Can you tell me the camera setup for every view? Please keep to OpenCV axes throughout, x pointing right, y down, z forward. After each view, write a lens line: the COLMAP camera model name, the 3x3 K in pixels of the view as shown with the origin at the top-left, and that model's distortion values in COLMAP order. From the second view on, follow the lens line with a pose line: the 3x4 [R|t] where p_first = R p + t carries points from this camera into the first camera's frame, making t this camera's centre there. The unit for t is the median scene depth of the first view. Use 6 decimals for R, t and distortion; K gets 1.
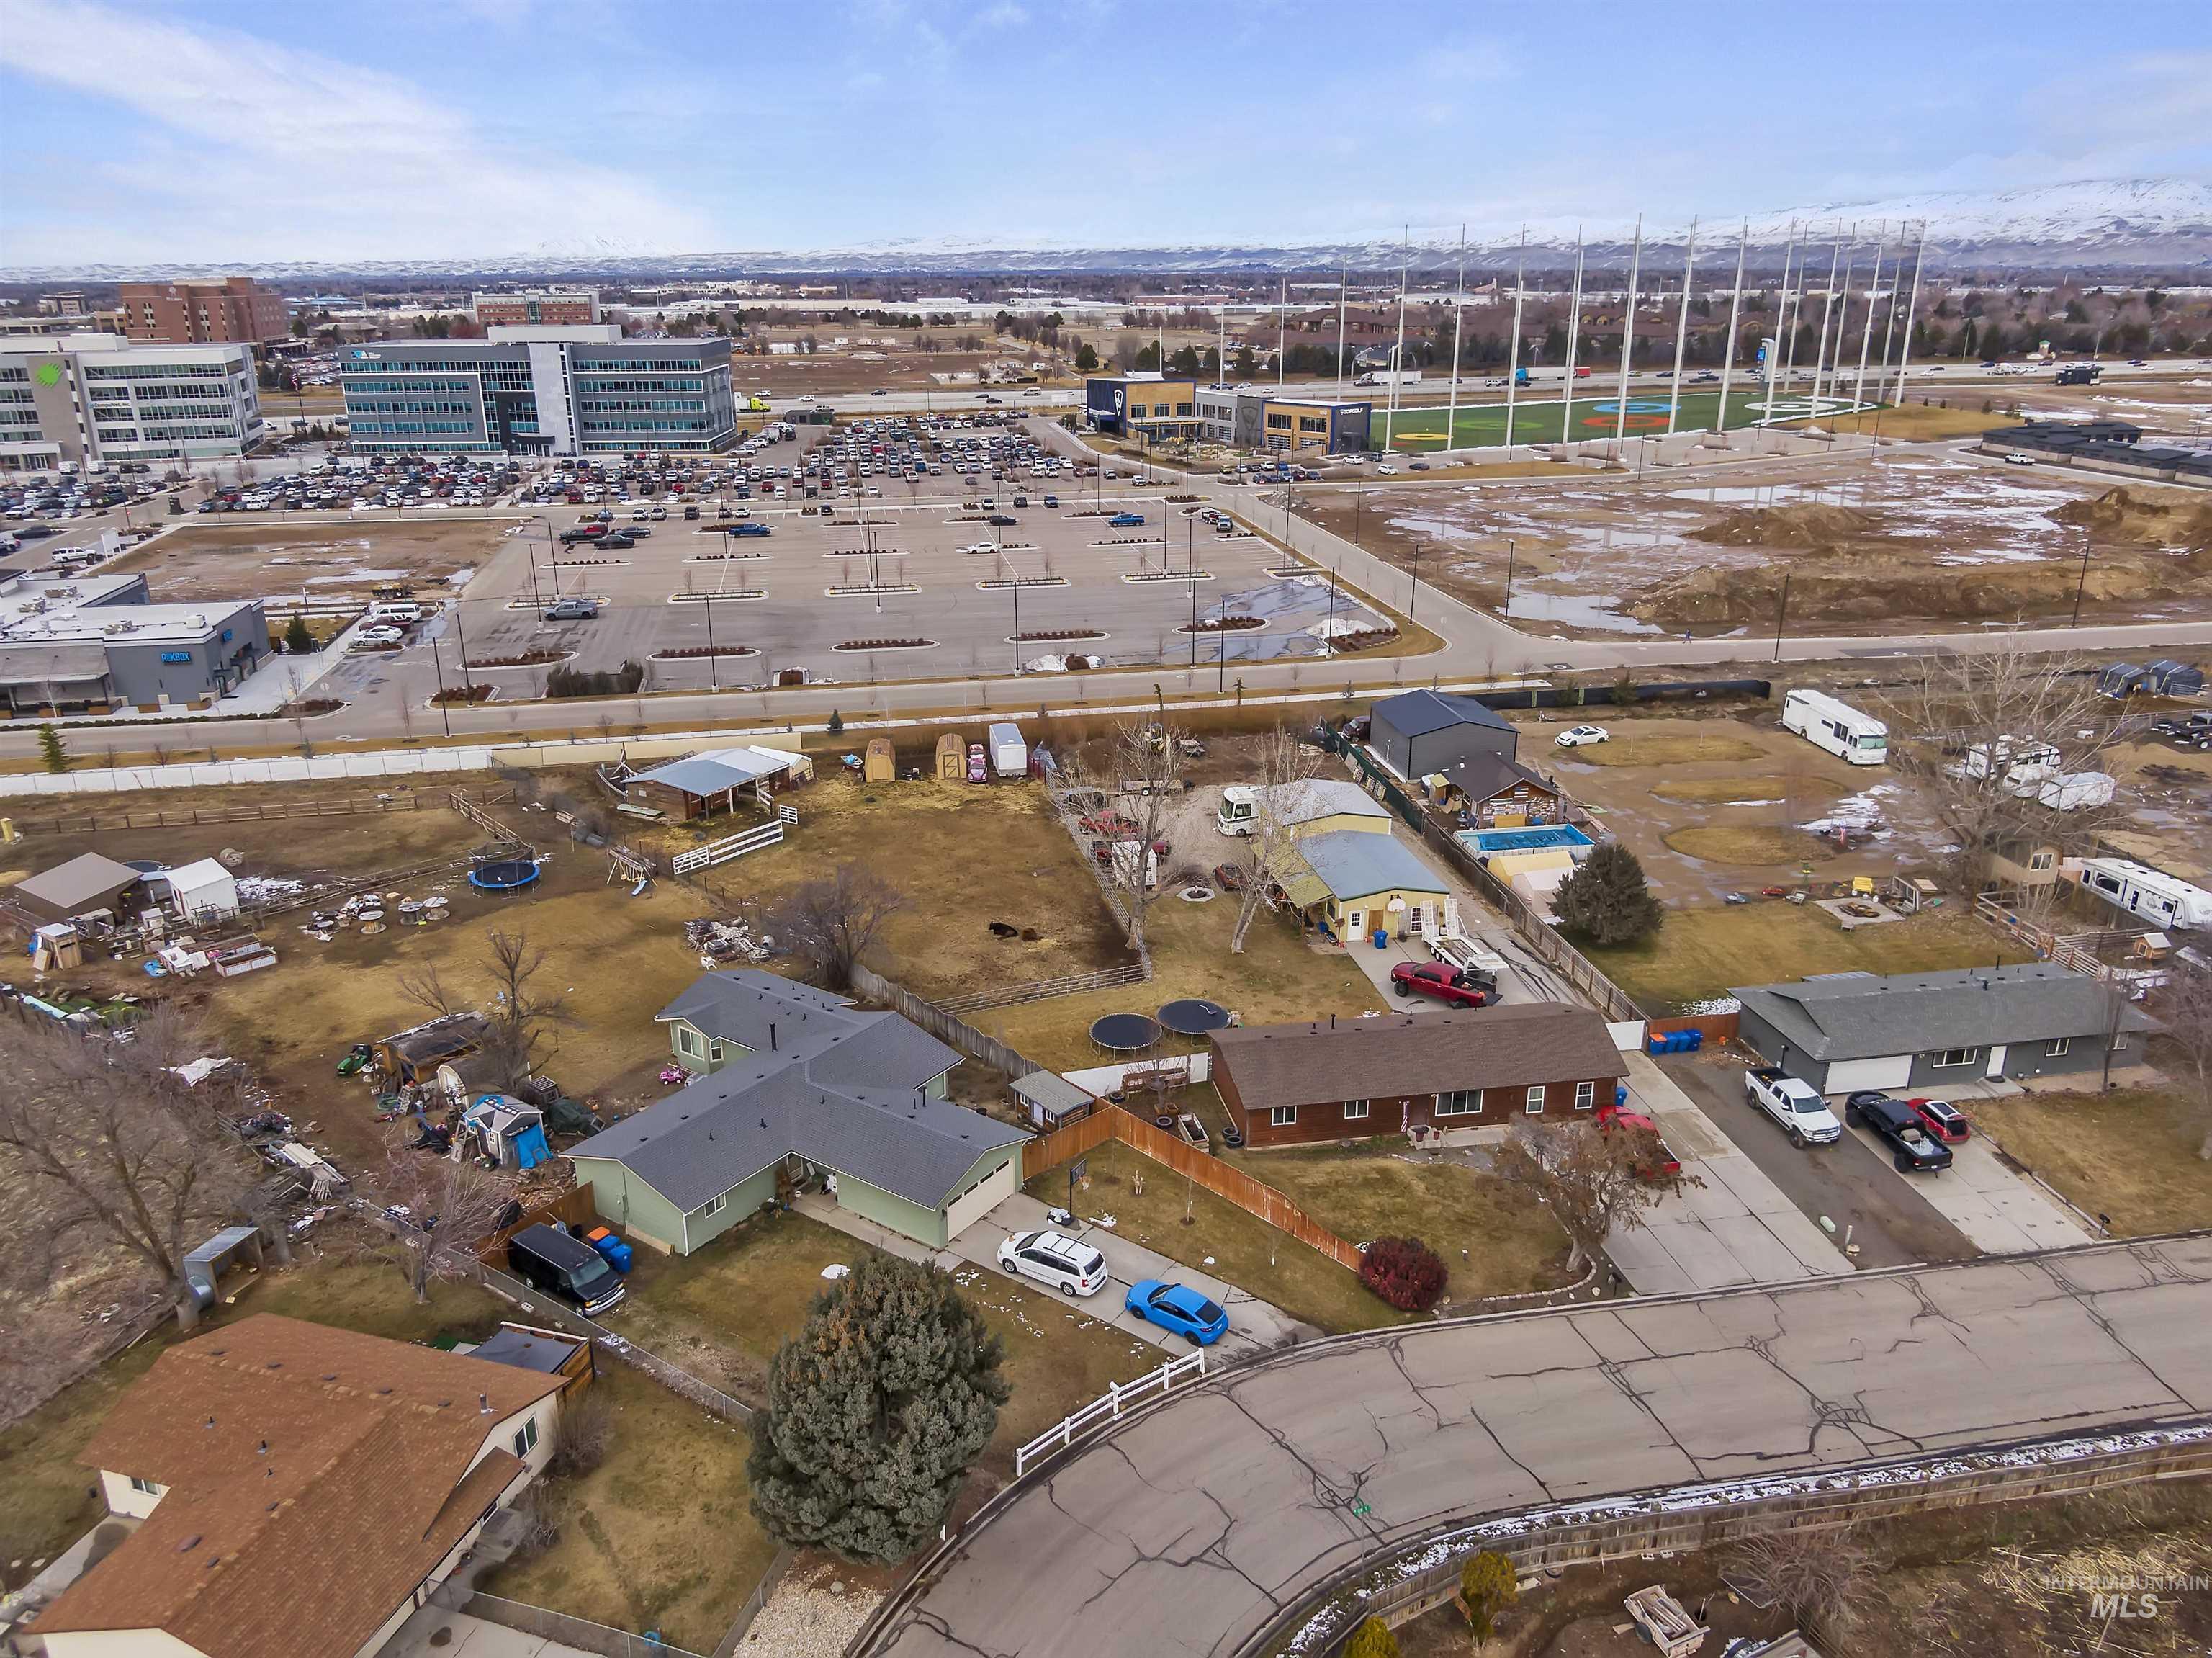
lens RADIAL K [[1579.2, 0, 1102.8], [0, 1579.2, 832.0], [0, 0, 1]] dist [0.037416, -0.058187]
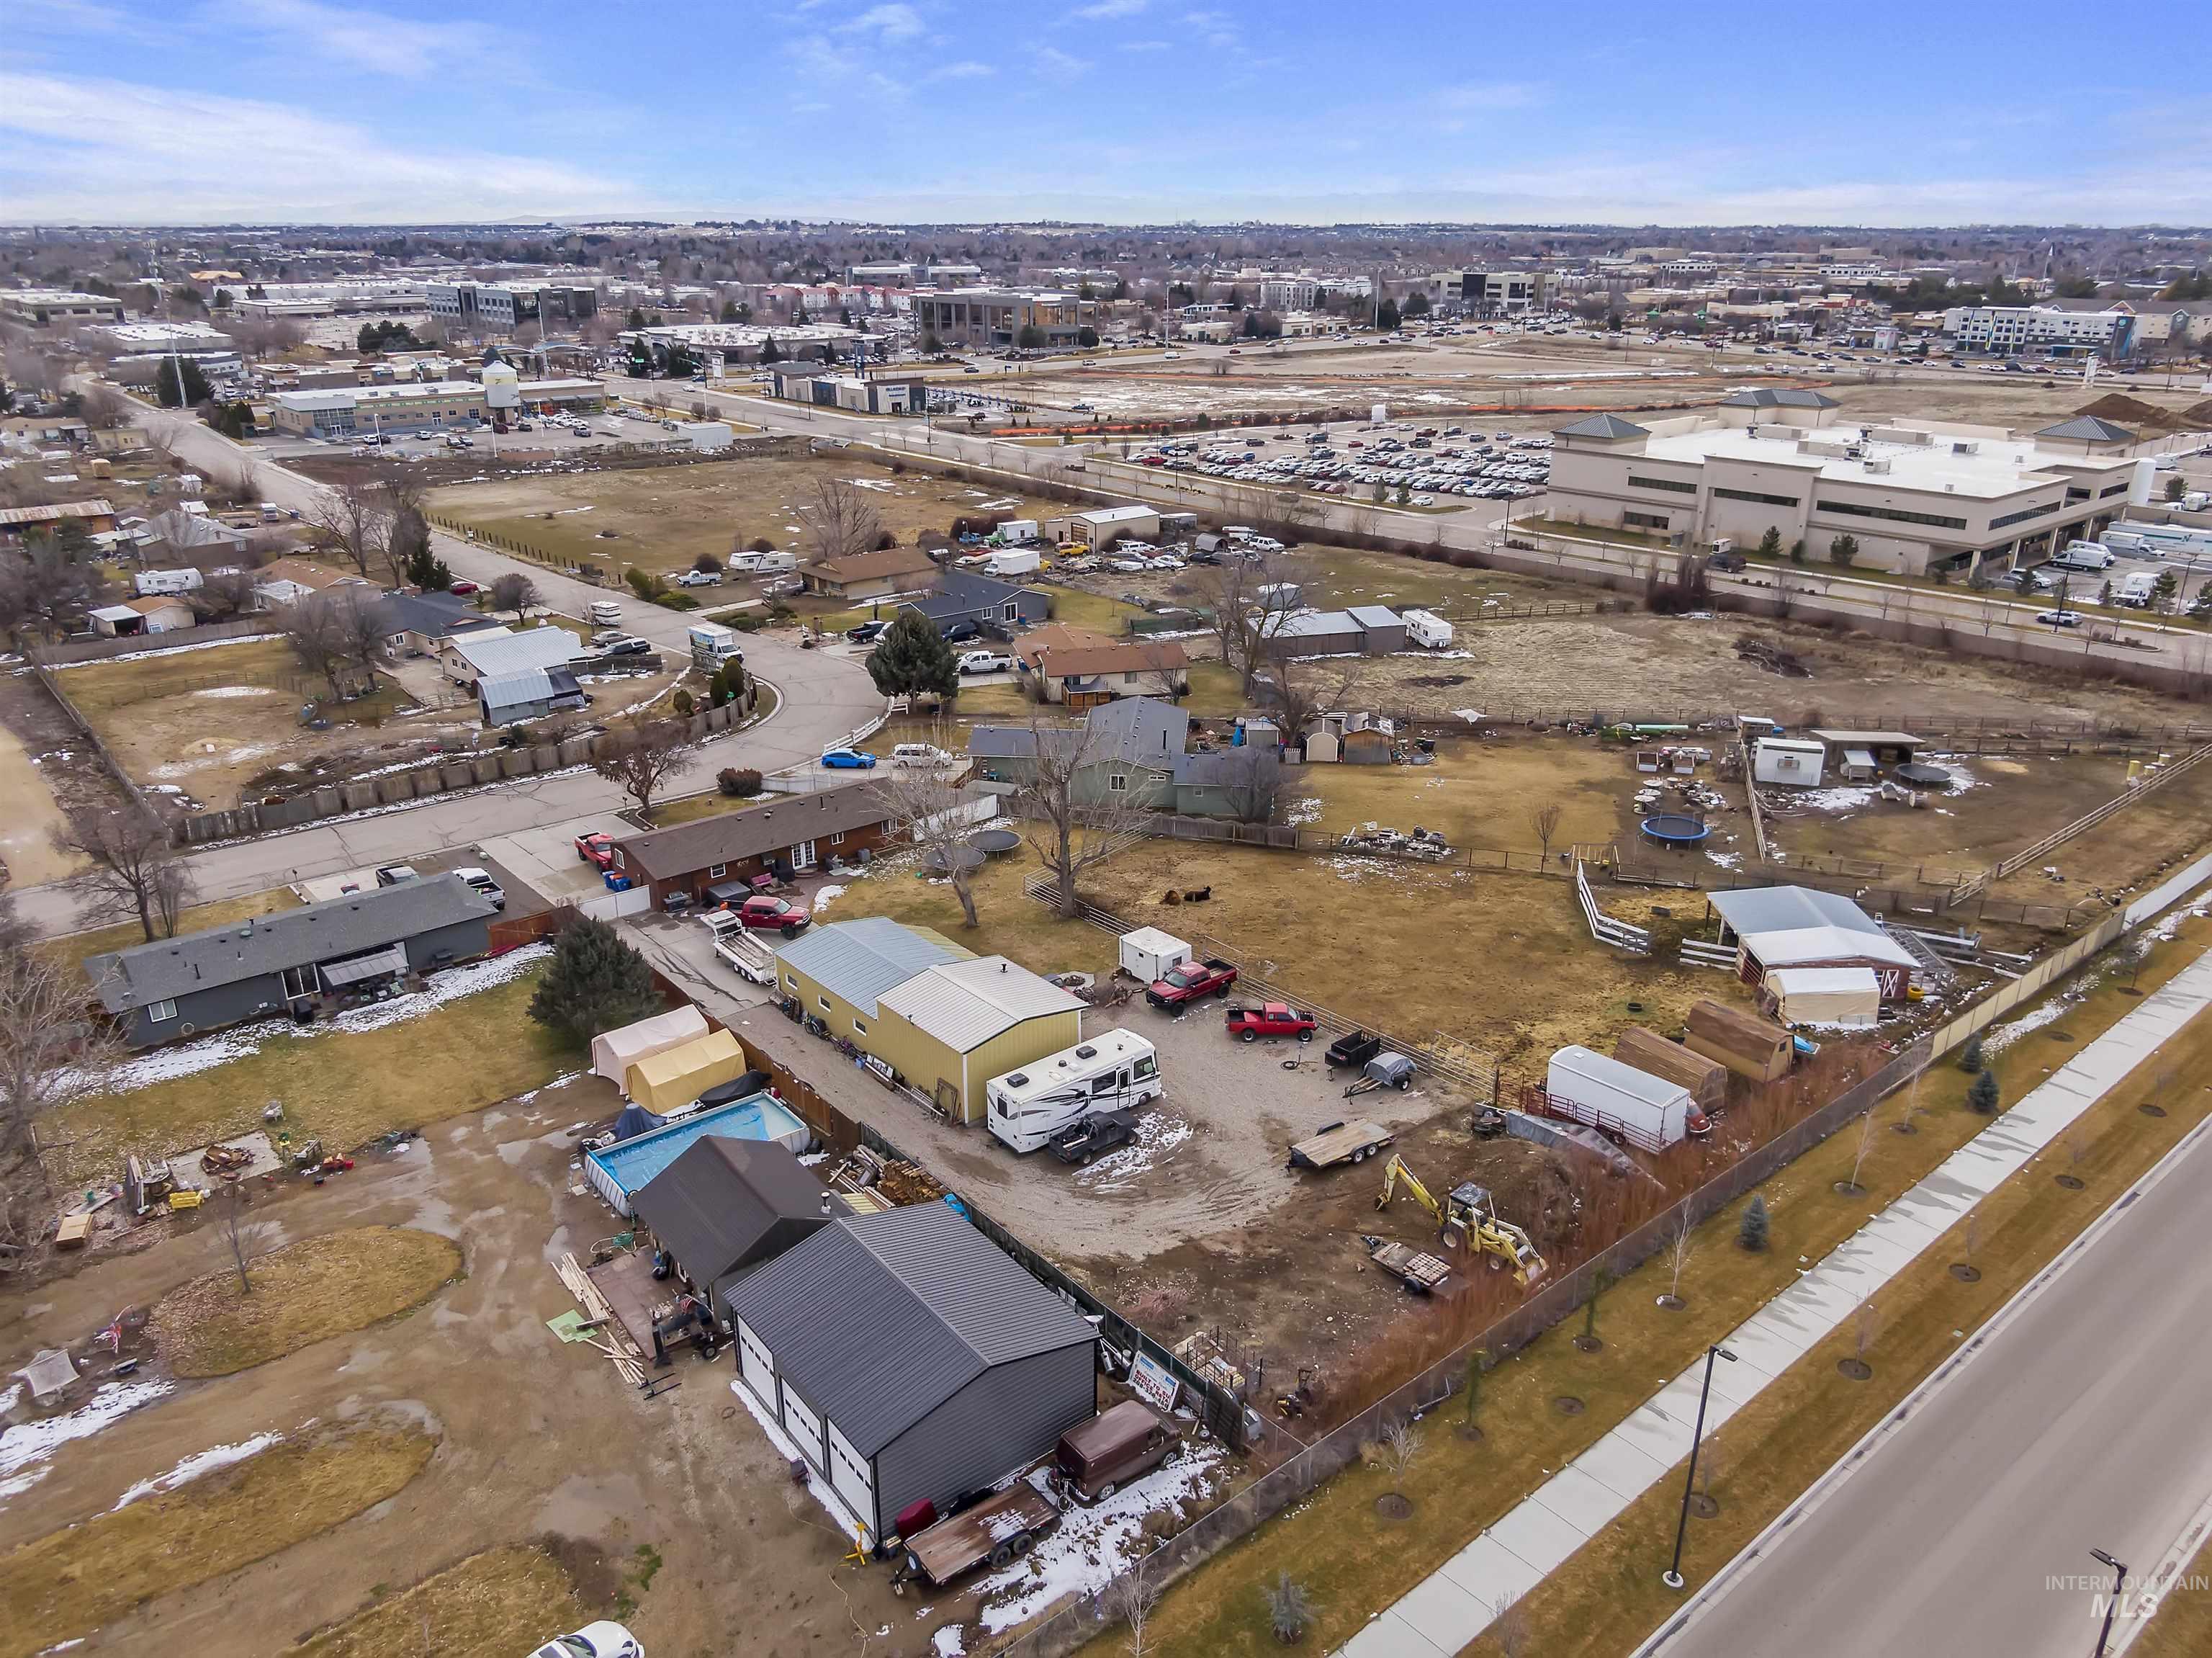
lens RADIAL K [[1579.2, 0, 1102.8], [0, 1579.2, 832.0], [0, 0, 1]] dist [0.037416, -0.058187]
pose [[-0.869265, 0.183032, -0.459214, 0.348398], [-0.162353, 0.771705, 0.614909, -0.451659], [0.466925, 0.609073, -0.641101, 1.235220]]
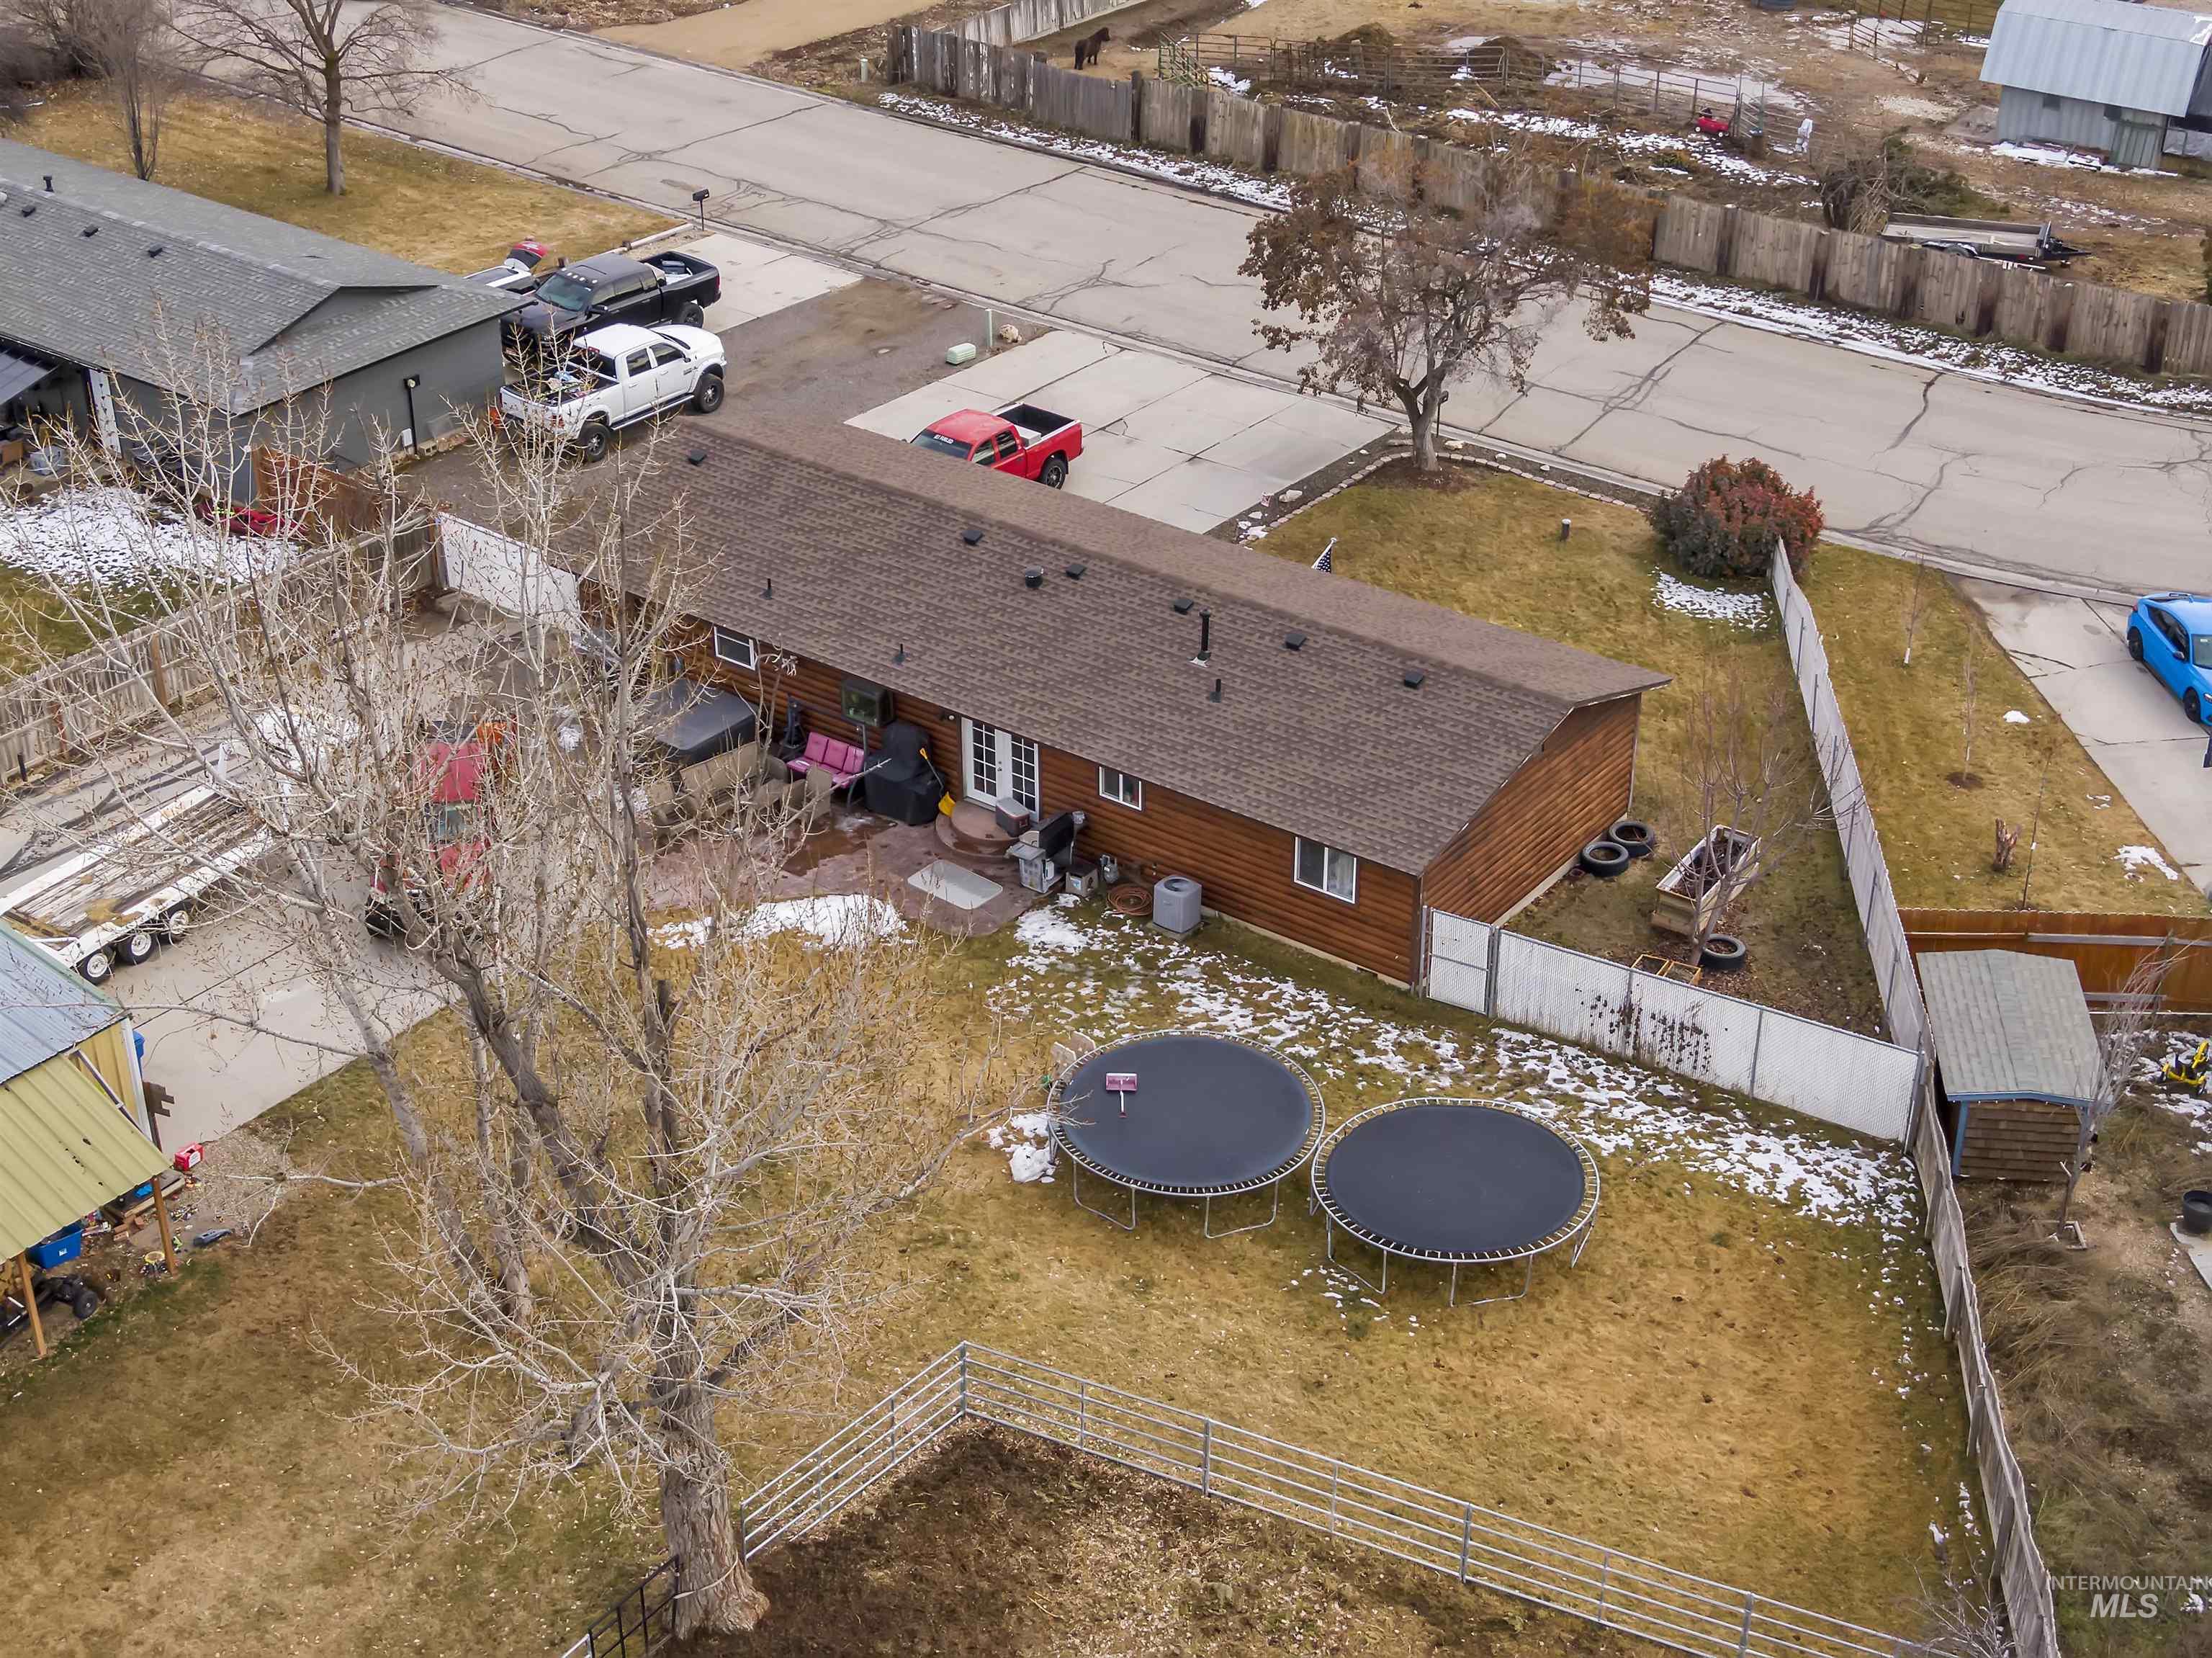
lens RADIAL K [[3130.9, 0, 1106.0], [0, 3130.9, 829.0], [0, 0, 1]] dist [0.005842, -0.026186]
pose [[-0.679398, -0.362224, 0.638132, -0.170413], [0.254733, 0.699145, 0.668063, -0.183335], [-0.688135, 0.616433, -0.382727, 0.800271]]
